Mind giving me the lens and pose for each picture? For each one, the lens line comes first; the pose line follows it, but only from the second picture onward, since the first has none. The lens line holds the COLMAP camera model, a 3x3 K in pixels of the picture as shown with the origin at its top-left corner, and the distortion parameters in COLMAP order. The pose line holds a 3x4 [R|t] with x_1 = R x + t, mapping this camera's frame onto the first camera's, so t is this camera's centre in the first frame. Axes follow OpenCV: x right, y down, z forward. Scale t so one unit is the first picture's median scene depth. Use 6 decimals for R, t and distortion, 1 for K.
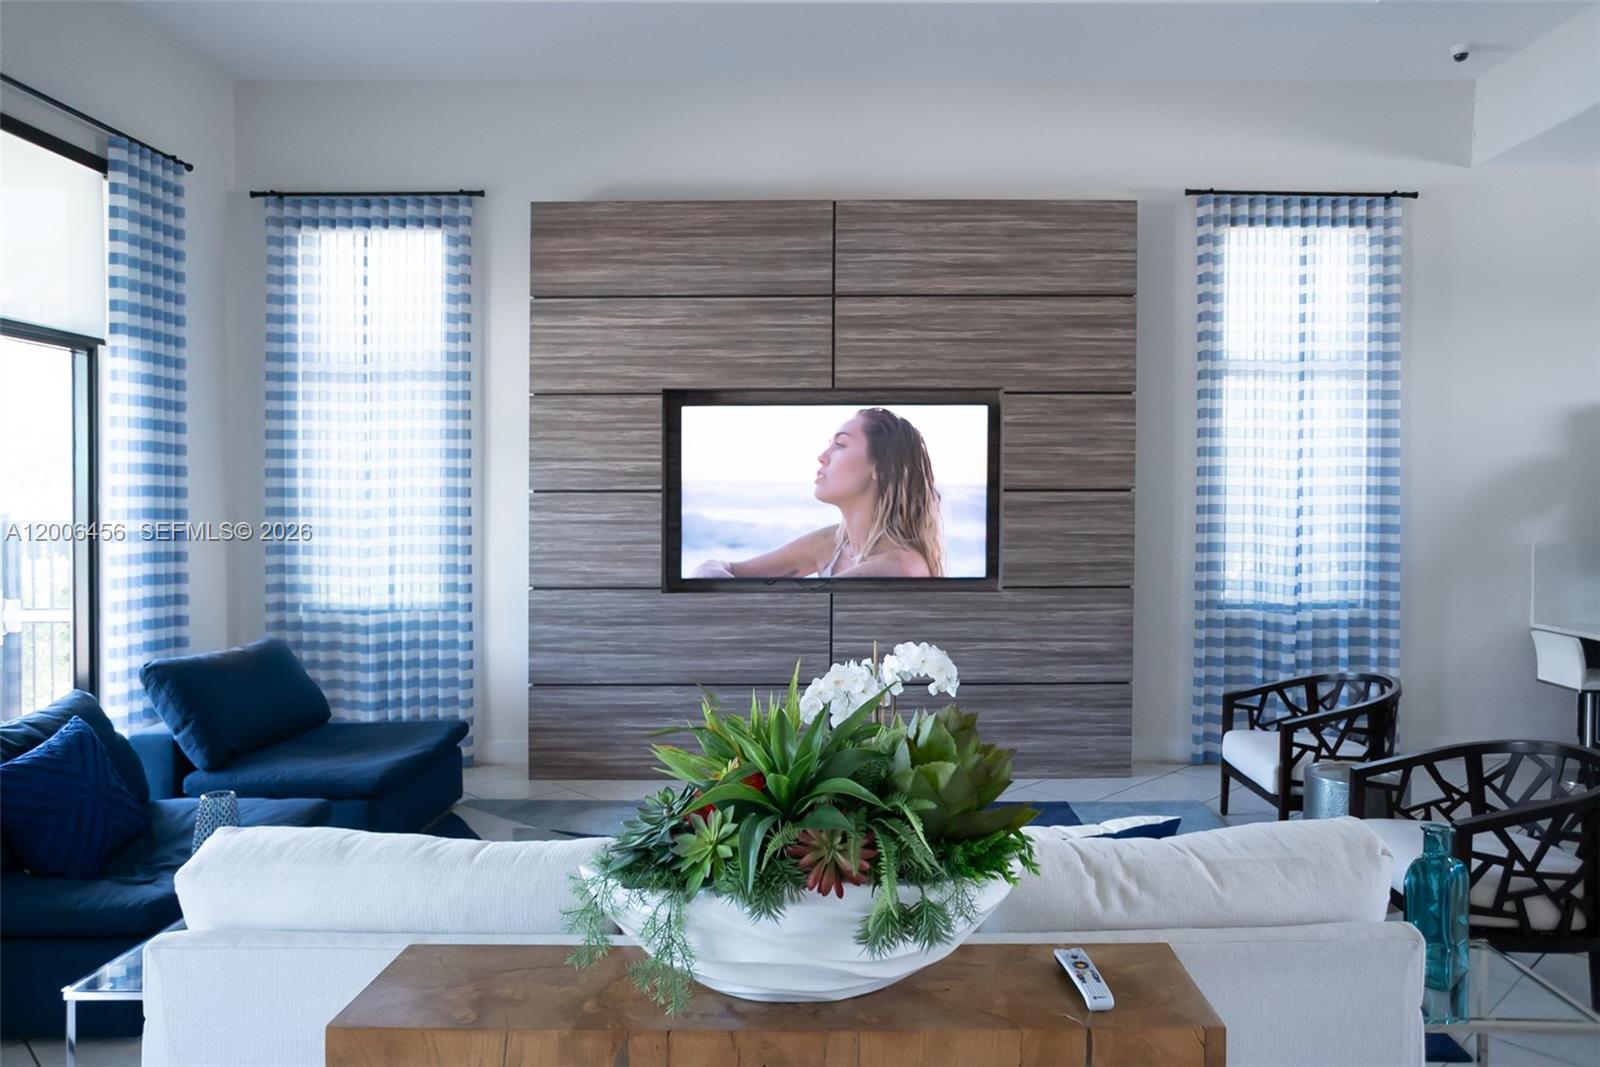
lens RADIAL K [[1122.2, 0, 799.8], [0, 1122.2, 562.2], [0, 0, 1]] dist [-0.070936, 0.089559]
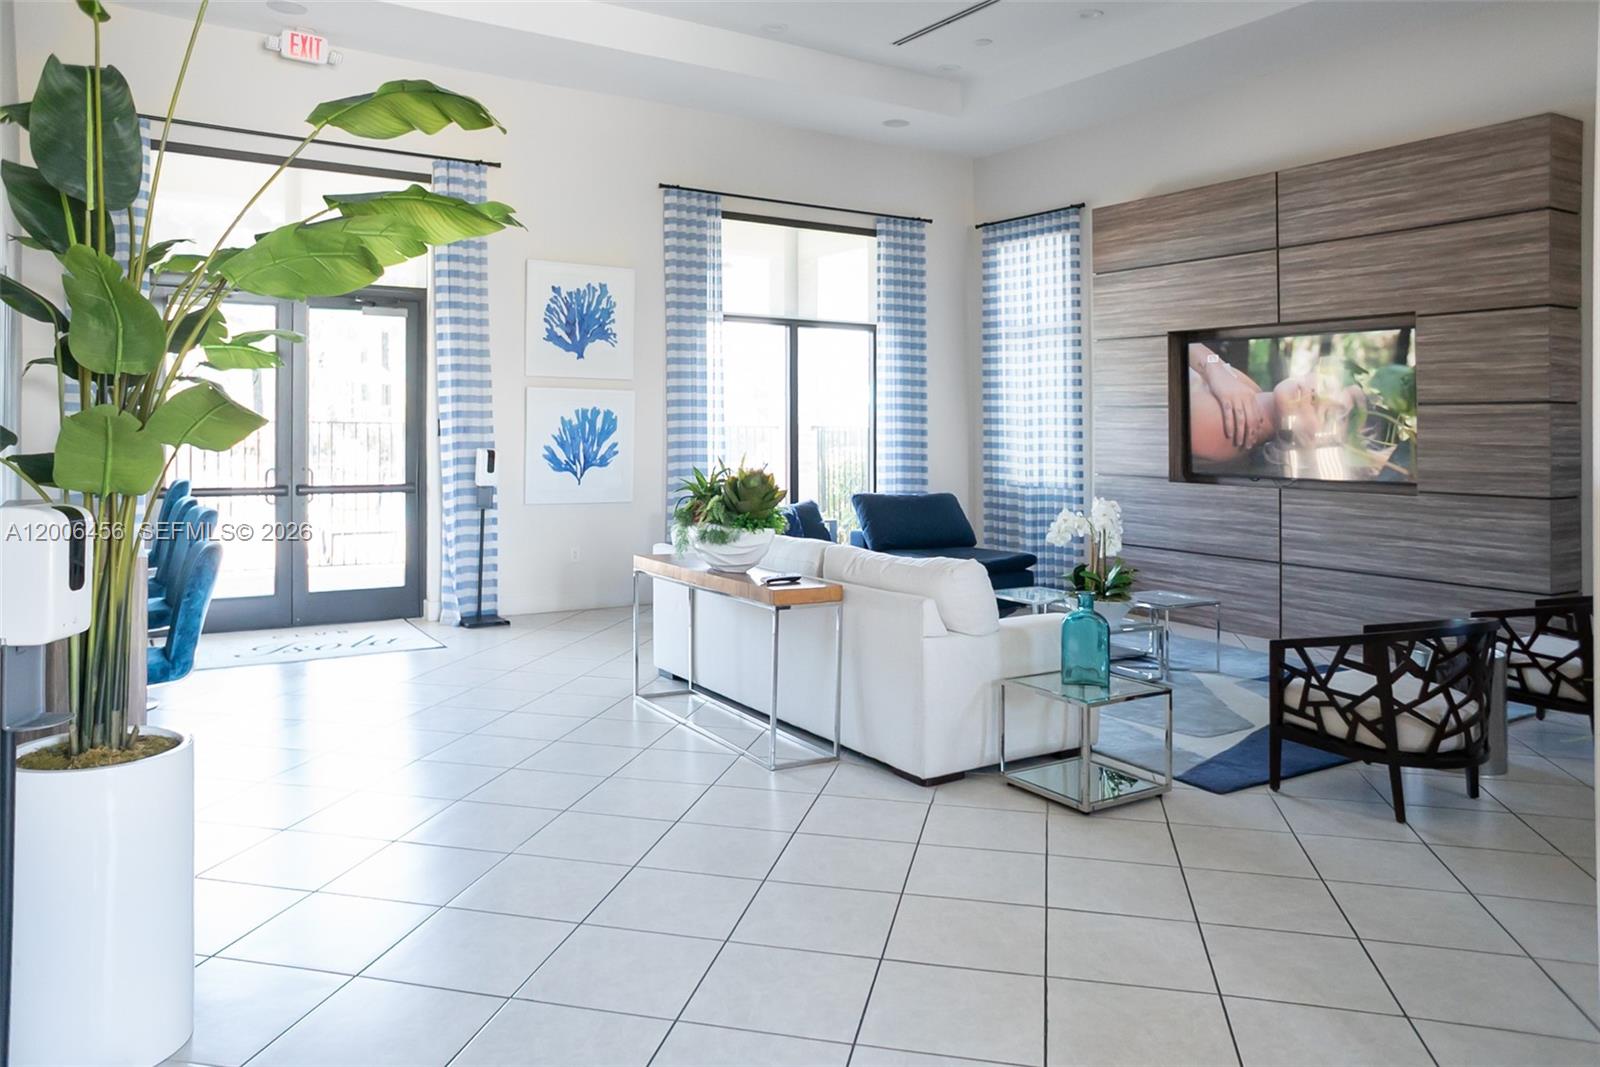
lens RADIAL K [[1122.2, 0, 799.8], [0, 1122.2, 562.2], [0, 0, 1]] dist [-0.070936, 0.089559]
pose [[0.540151, 0.107256, -0.834706, 0.802977], [-0.062829, 0.994217, 0.087095, 0.035947], [0.839220, 0.005400, 0.543766, -0.119787]]
